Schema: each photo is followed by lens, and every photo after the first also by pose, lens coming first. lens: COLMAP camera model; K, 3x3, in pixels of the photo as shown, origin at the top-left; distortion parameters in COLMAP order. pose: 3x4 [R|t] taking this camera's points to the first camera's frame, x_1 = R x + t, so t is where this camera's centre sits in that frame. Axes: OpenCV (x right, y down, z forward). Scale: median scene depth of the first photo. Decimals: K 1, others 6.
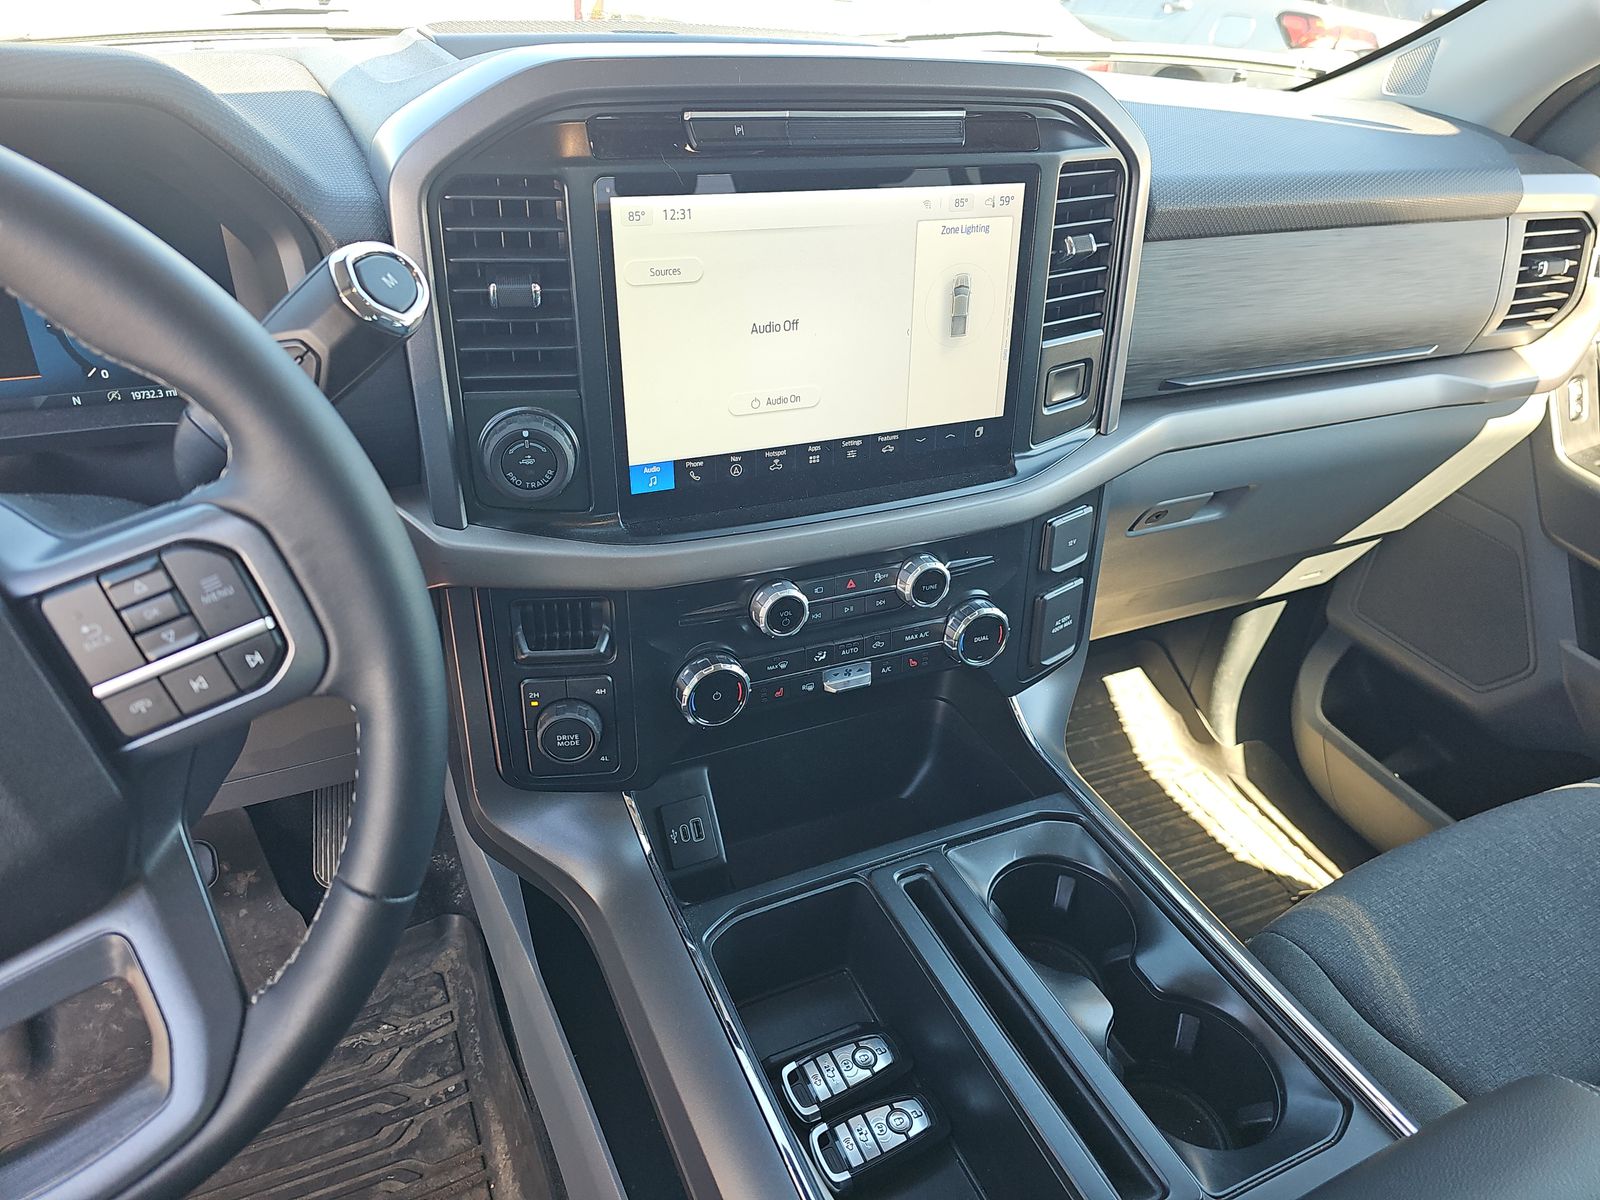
lens RADIAL K [[1053.3, 0, 800.0], [0, 1053.3, 600.0], [0, 0, 1]] dist [0.074531, -0.121463]
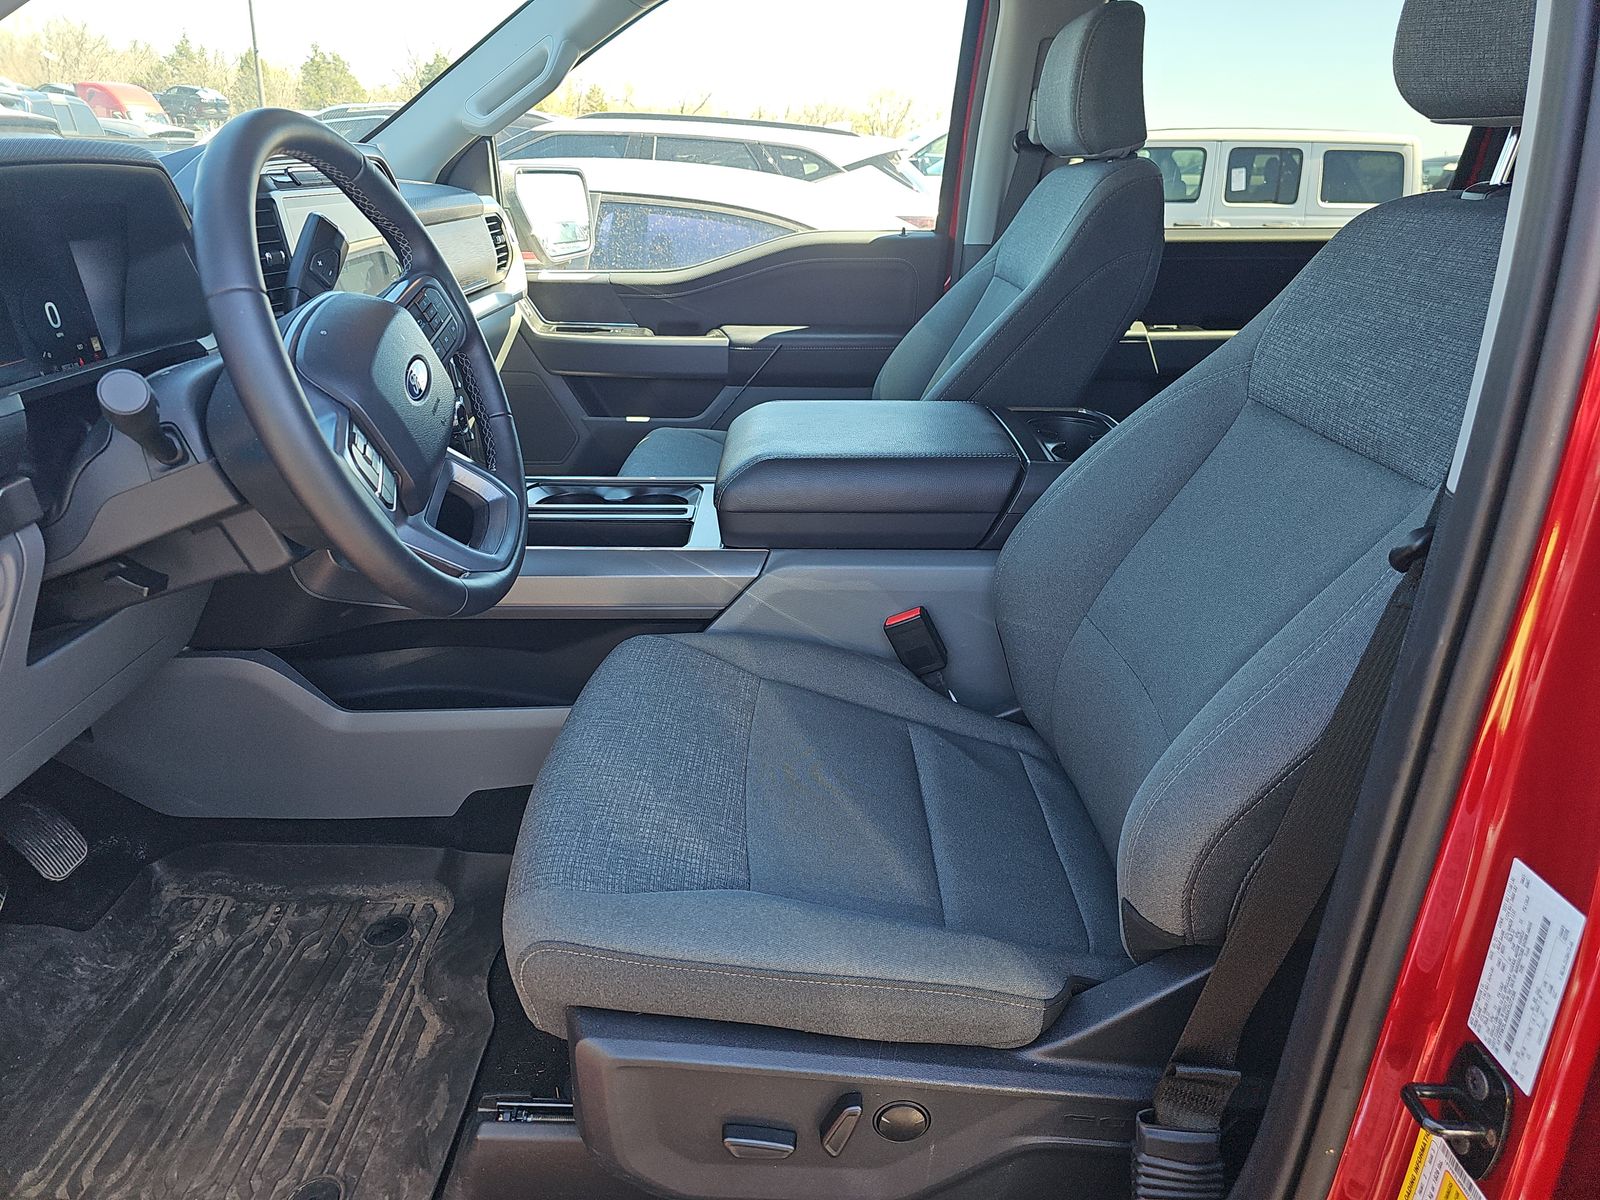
lens RADIAL K [[1053.3, 0, 800.0], [0, 1053.3, 600.0], [0, 0, 1]] dist [0.074531, -0.121463]
pose [[0.425083, -0.409042, 0.807459, -1.536970], [0.472667, 0.861090, 0.187377, 0.278186], [-0.771939, 0.302008, 0.559375, -0.626536]]
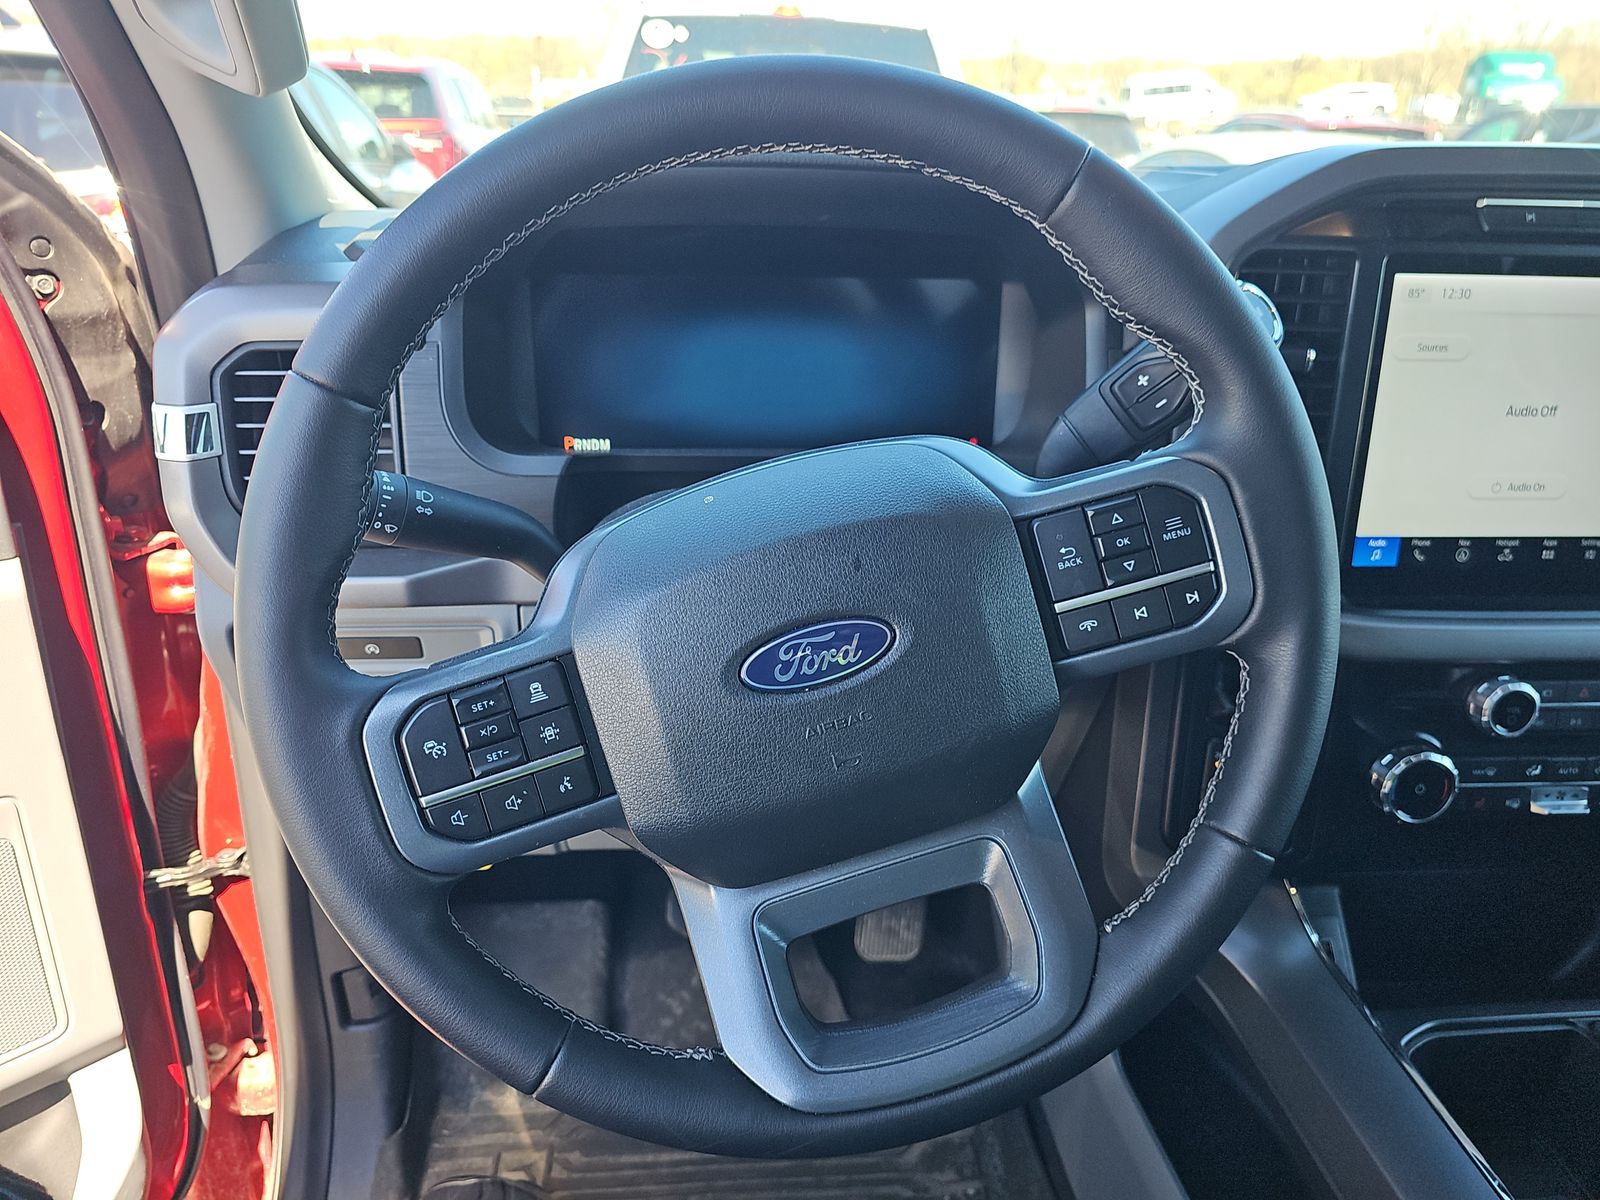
lens RADIAL K [[1073.1, 0, 800.0], [0, 1073.1, 600.0], [0, 0, 1]] dist [-0.004296, -0.001285]
pose [[0.929678, 0.096080, -0.355623, -0.273216], [-0.158947, 0.975522, -0.151962, 0.162380], [0.332318, 0.197800, 0.922193, -0.093521]]
